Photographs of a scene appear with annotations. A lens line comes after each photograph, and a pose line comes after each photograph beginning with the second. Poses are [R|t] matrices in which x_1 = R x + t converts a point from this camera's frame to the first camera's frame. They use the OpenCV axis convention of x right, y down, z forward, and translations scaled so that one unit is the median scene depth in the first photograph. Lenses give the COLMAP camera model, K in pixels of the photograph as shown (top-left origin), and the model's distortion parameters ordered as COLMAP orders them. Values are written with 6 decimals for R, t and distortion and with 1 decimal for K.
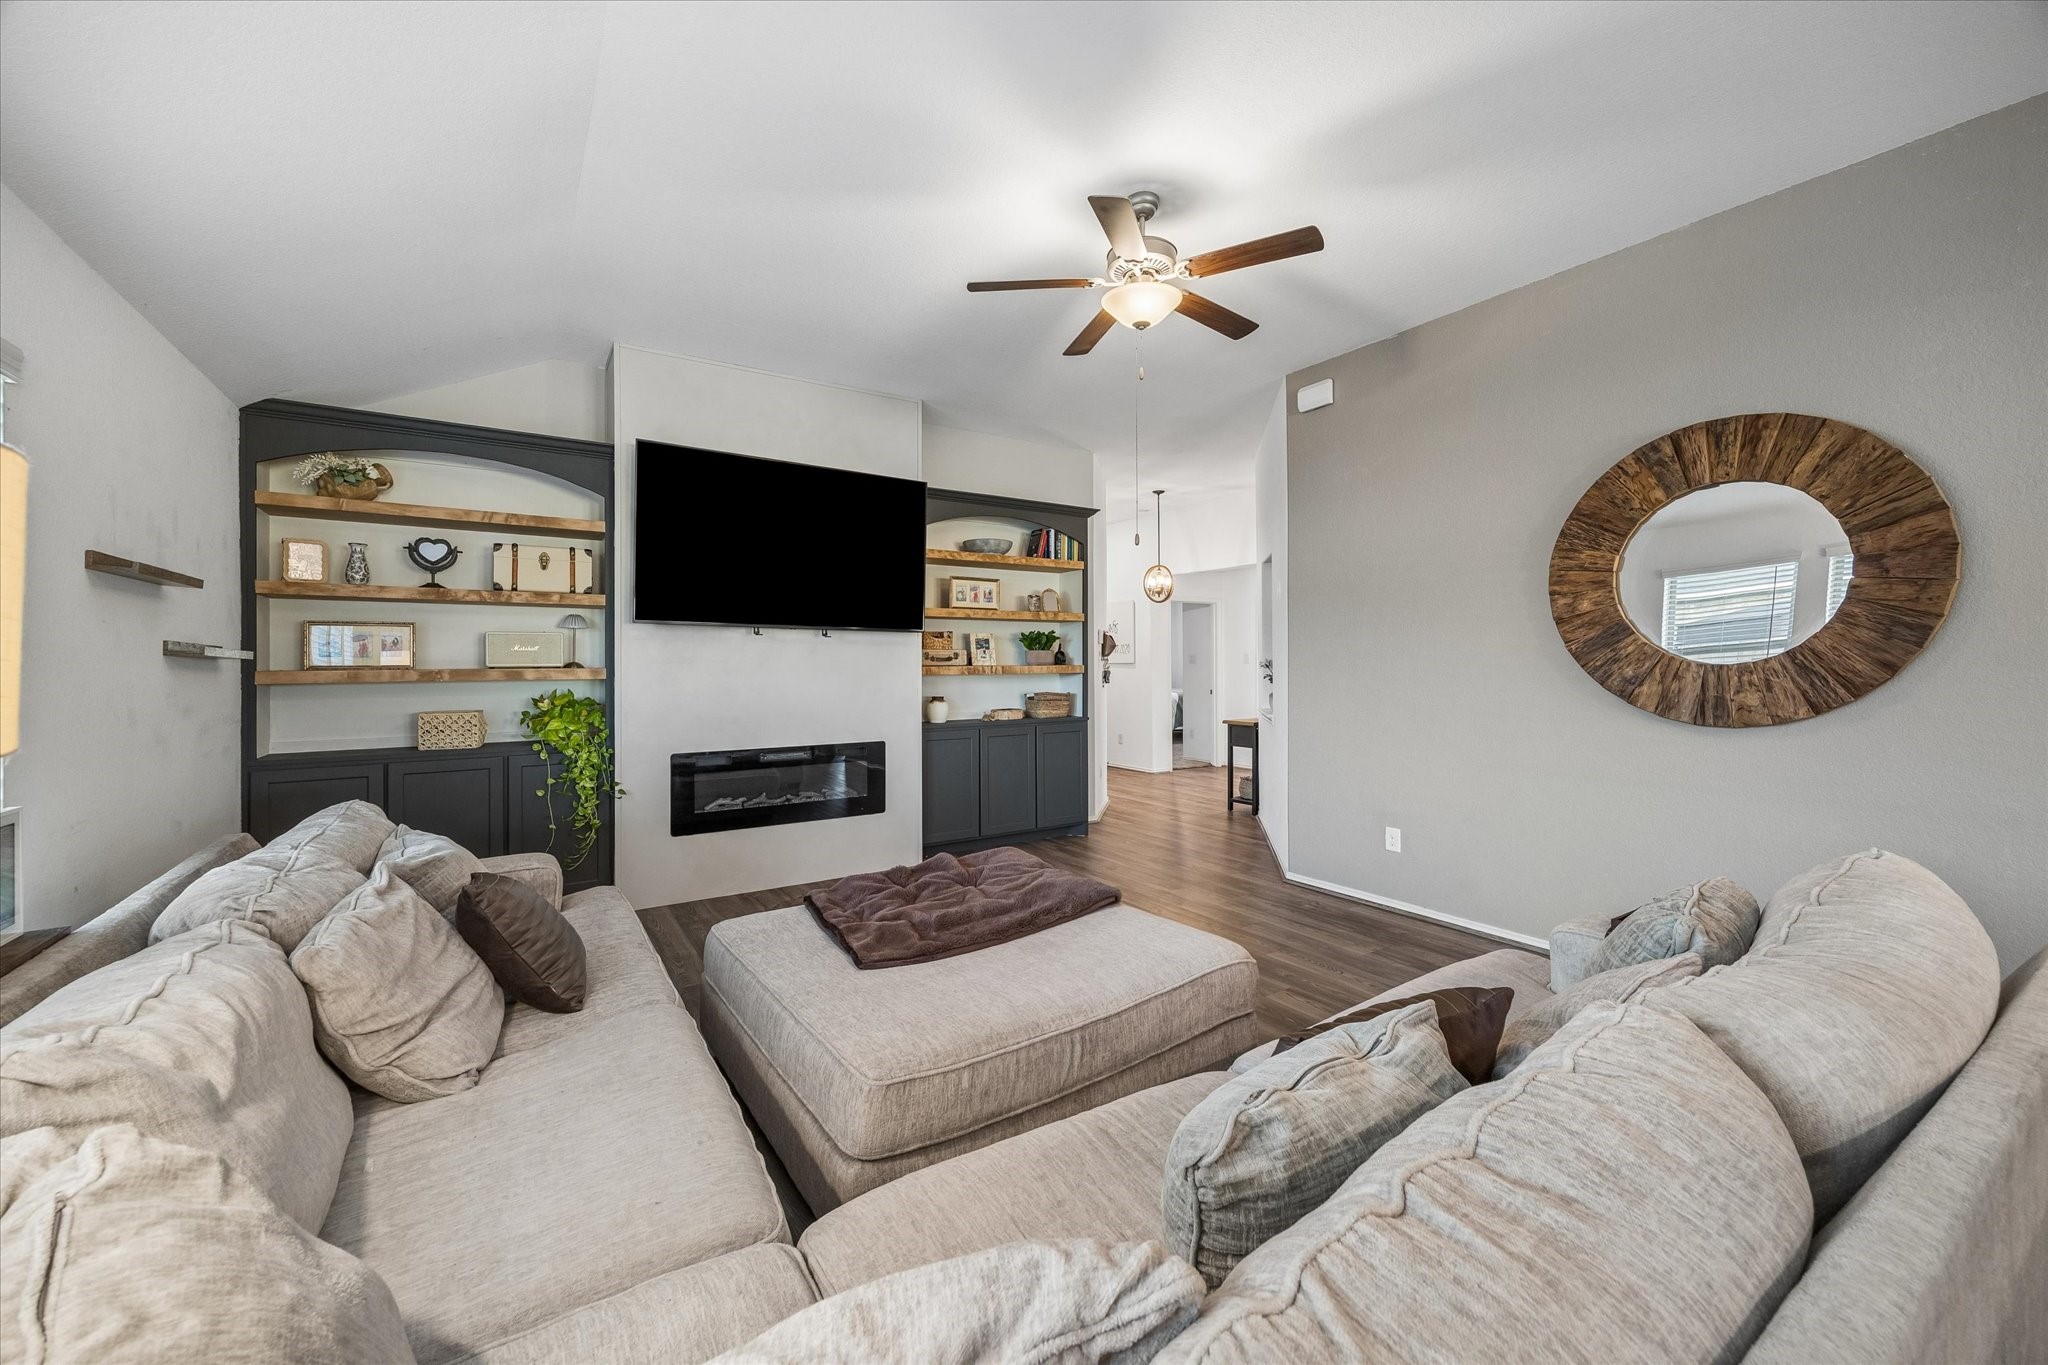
lens RADIAL K [[789.8, 0, 1019.9], [0, 789.8, 660.9], [0, 0, 1]] dist [0.001538, 0.000123]
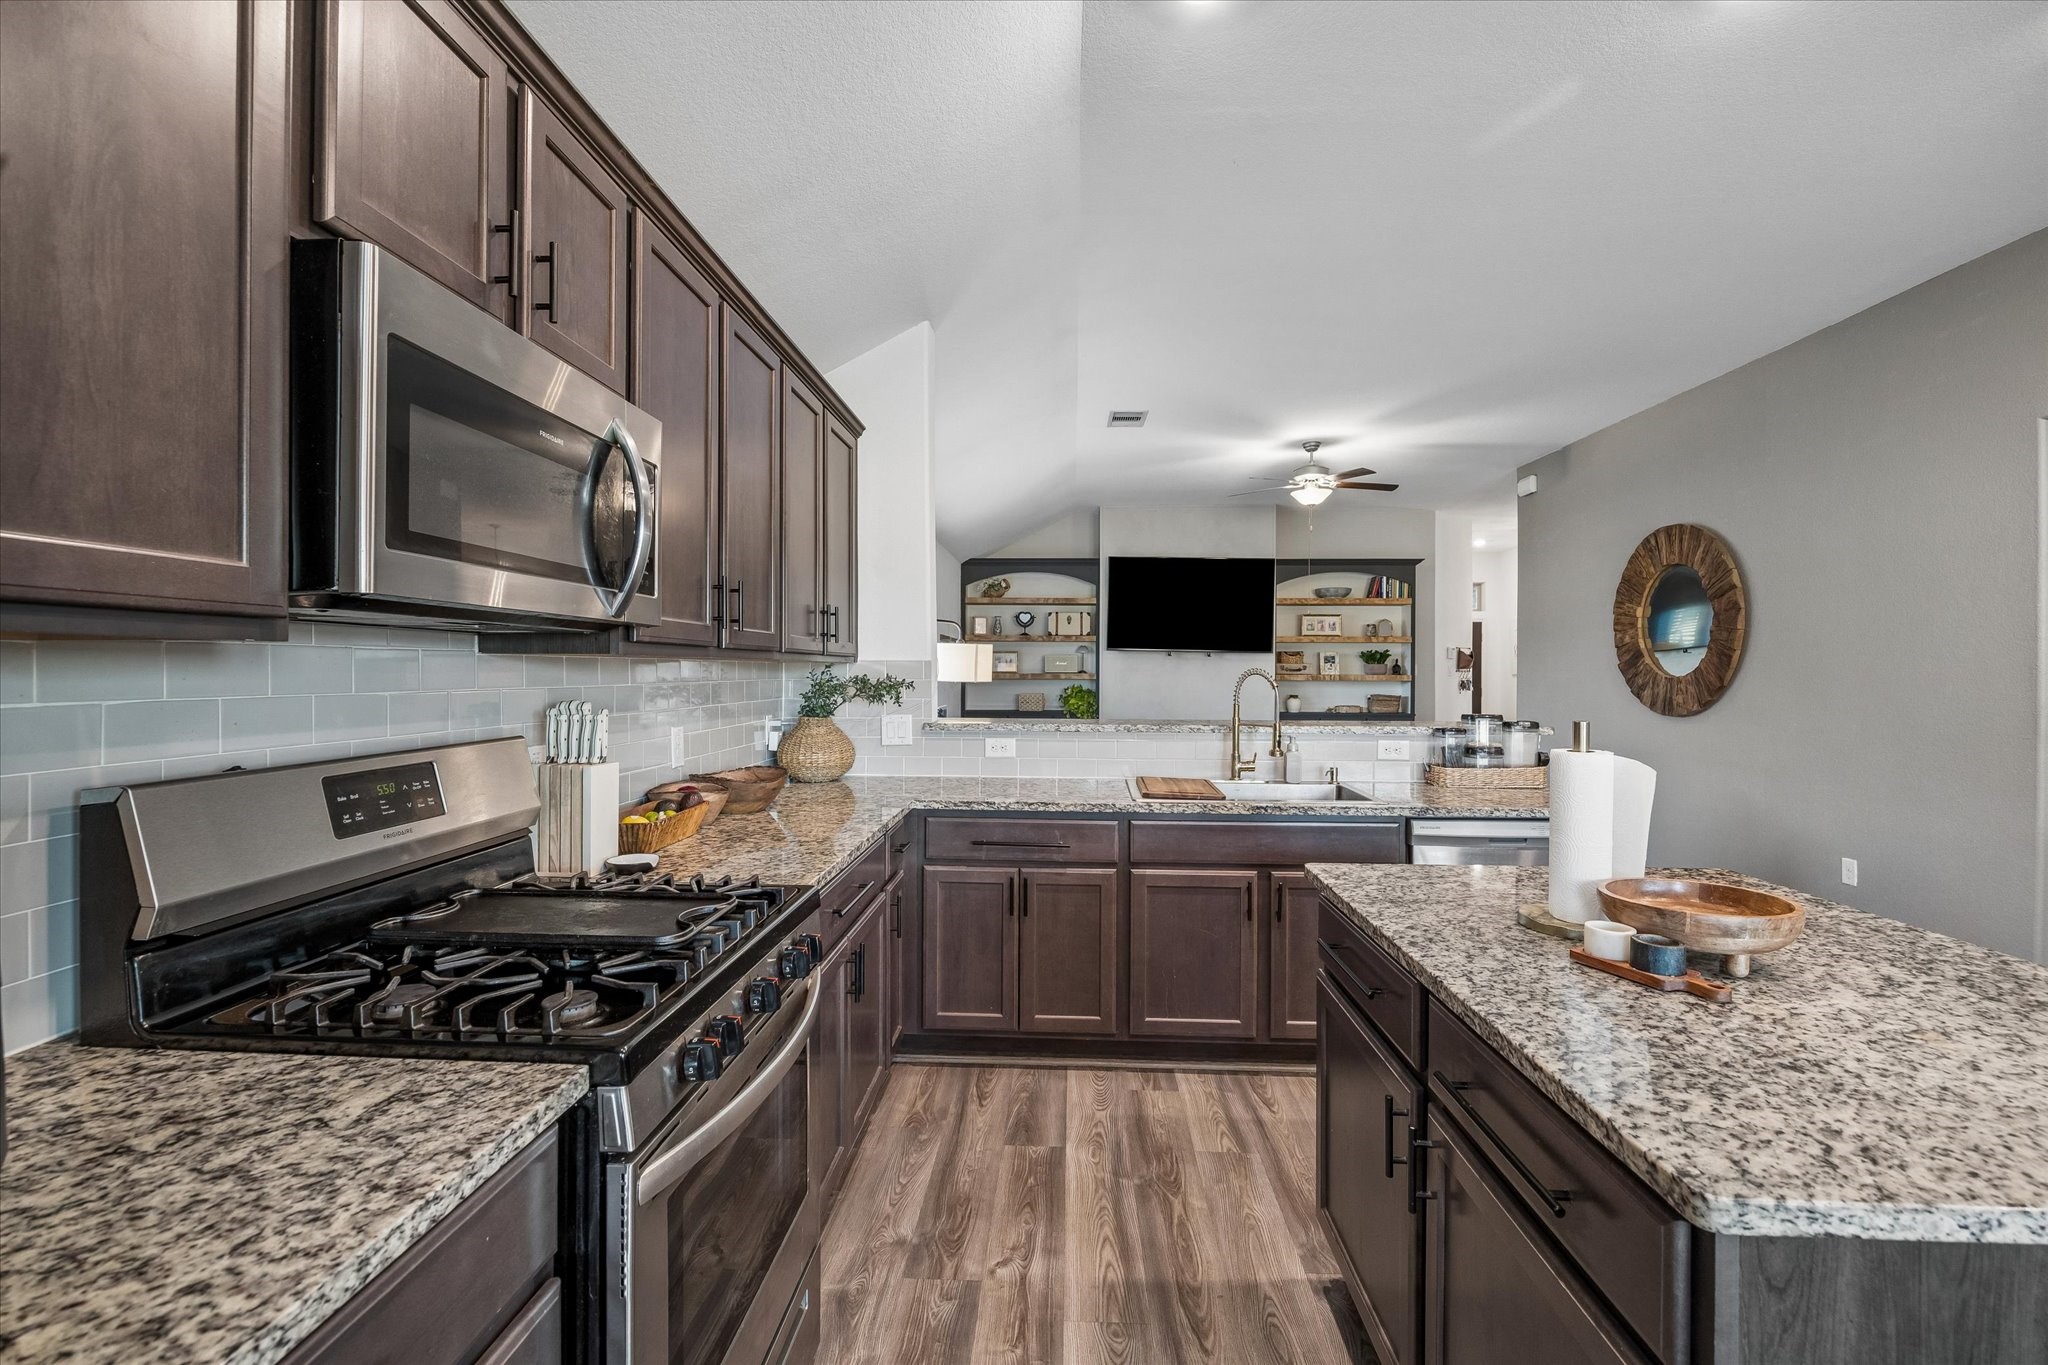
lens RADIAL K [[789.8, 0, 1044.8], [0, 789.8, 676.1], [0, 0, 1]] dist [0.001538, 0.000123]
pose [[0.816253, 0.012175, -0.577567, 0.478065], [-0.007031, 0.999913, 0.011140, -0.004997], [0.577652, -0.005032, 0.816267, -0.634294]]
